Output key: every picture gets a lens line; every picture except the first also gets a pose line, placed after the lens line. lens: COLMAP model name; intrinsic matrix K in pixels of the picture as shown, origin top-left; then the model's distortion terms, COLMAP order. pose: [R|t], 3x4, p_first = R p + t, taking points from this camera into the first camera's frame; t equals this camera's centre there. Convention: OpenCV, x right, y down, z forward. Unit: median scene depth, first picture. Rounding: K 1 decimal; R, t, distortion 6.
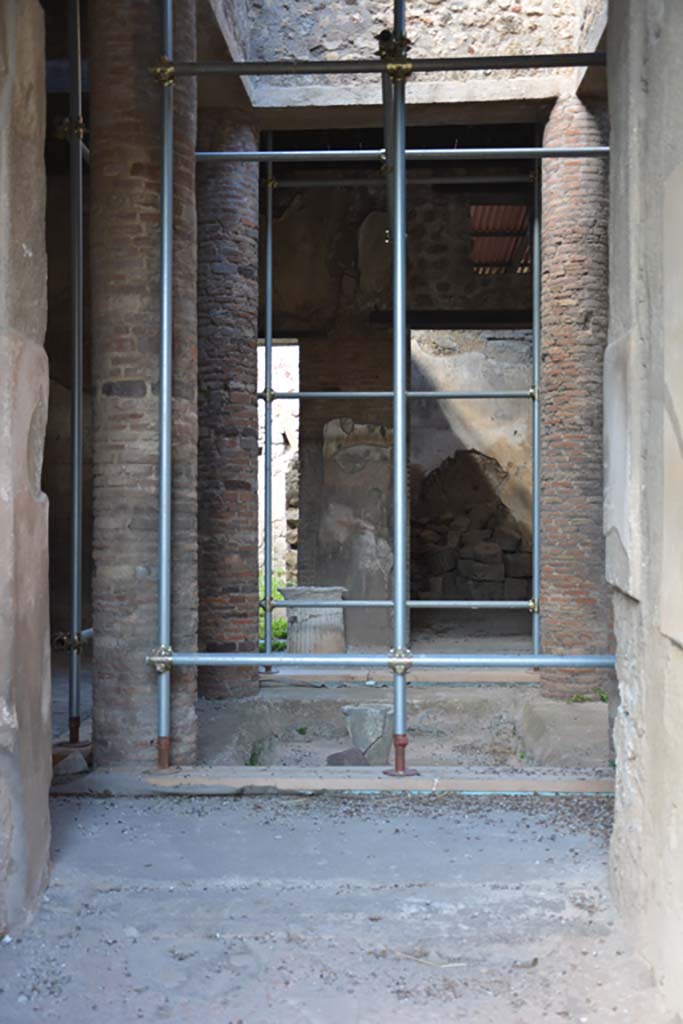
lens RADIAL K [[1156.7, 0, 345.7], [0, 1156.7, 517.2], [0, 0, 1]] dist [-0.006797, 0.328288]
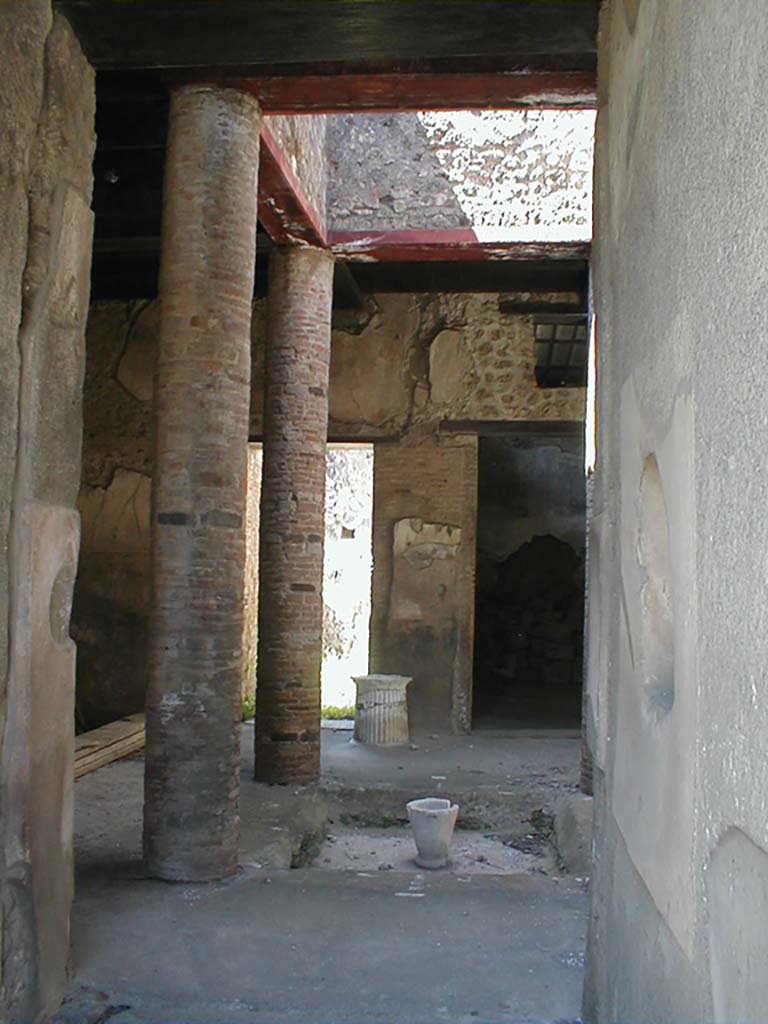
lens RADIAL K [[1059.9, 0, 388.6], [0, 1059.9, 531.6], [0, 0, 1]] dist [-0.168588, 0.240004]
pose [[0.997876, 0.019851, -0.062037, 0.048131], [-0.022298, 0.998990, -0.039009, -0.044449], [0.061200, 0.040309, 0.997311, 0.015529]]
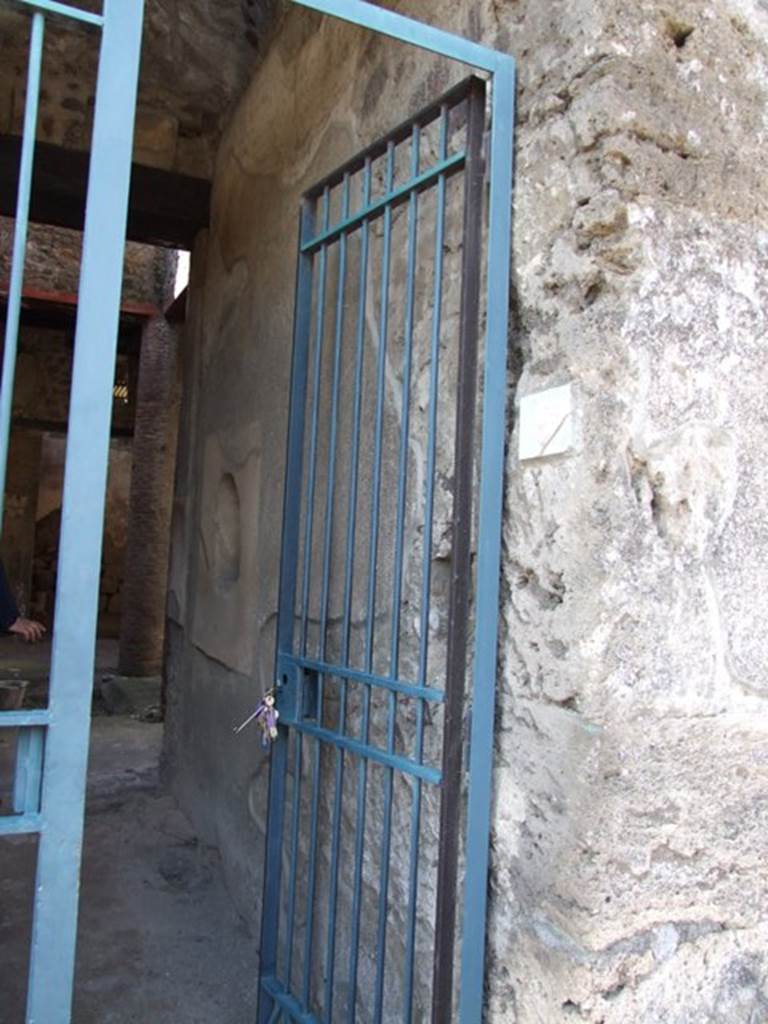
lens RADIAL K [[817.3, 0, 398.2], [0, 817.3, 510.1], [0, 0, 1]] dist [-0.060547, 0.072087]
pose [[0.873771, 0.069864, 0.481293, -0.054095], [-0.049049, 0.997241, -0.055710, -0.031942], [-0.483857, 0.025071, 0.874788, -0.199728]]
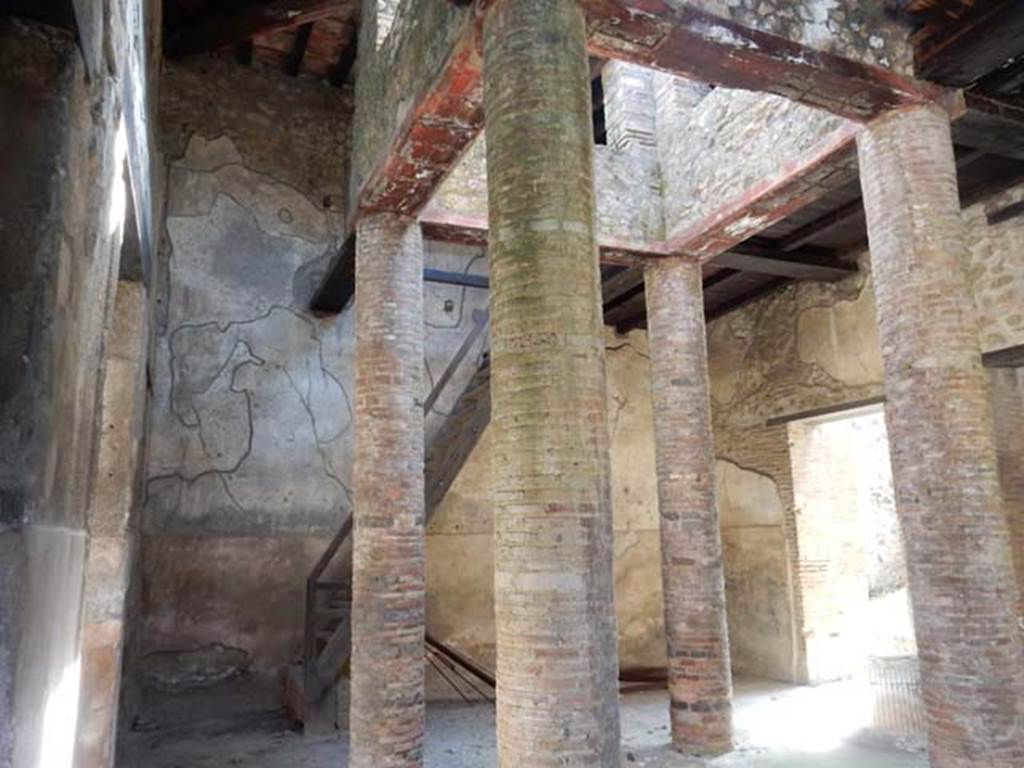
lens RADIAL K [[742.4, 0, 484.9], [0, 742.4, 387.8], [0, 0, 1]] dist [-0.012932, -0.006262]
pose [[0.413431, -0.188712, -0.890765, 0.544575], [0.030932, 0.980633, -0.193394, -0.062922], [0.910010, 0.052402, 0.411262, 0.506882]]
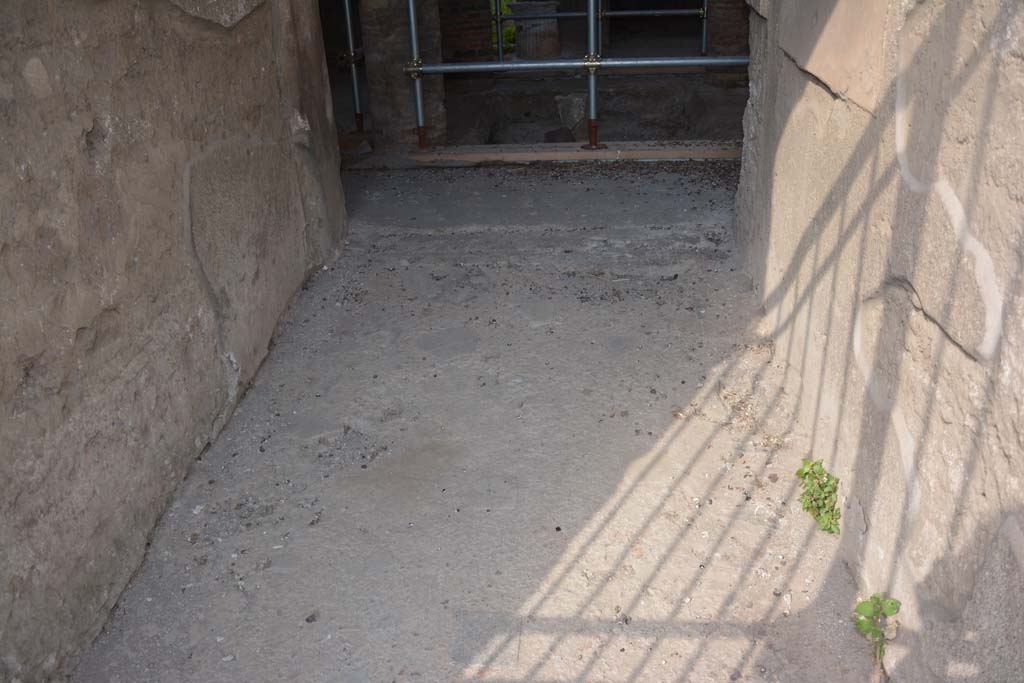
lens RADIAL K [[838.1, 0, 516.8], [0, 838.1, 356.3], [0, 0, 1]] dist [-0.147883, 0.128918]
pose [[0.997451, -0.012850, -0.070191, 0.014567], [0.043609, 0.888362, 0.457068, -0.008608], [0.056481, -0.458964, 0.886658, 0.002832]]
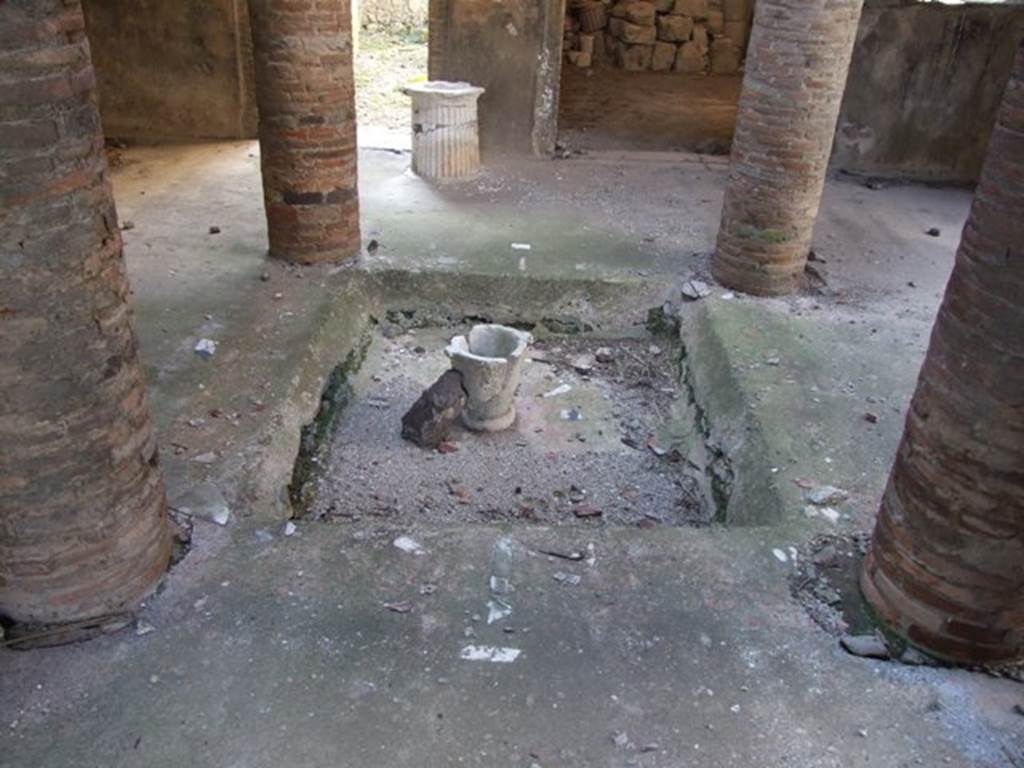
lens RADIAL K [[813.1, 0, 506.5], [0, 813.1, 386.7], [0, 0, 1]] dist [-0.033109, -0.001500]
pose [[0.998663, 0.048175, 0.018727, 0.020741], [-0.051178, 0.870896, 0.488795, -0.045495], [0.007238, -0.489100, 0.872198, 0.489860]]
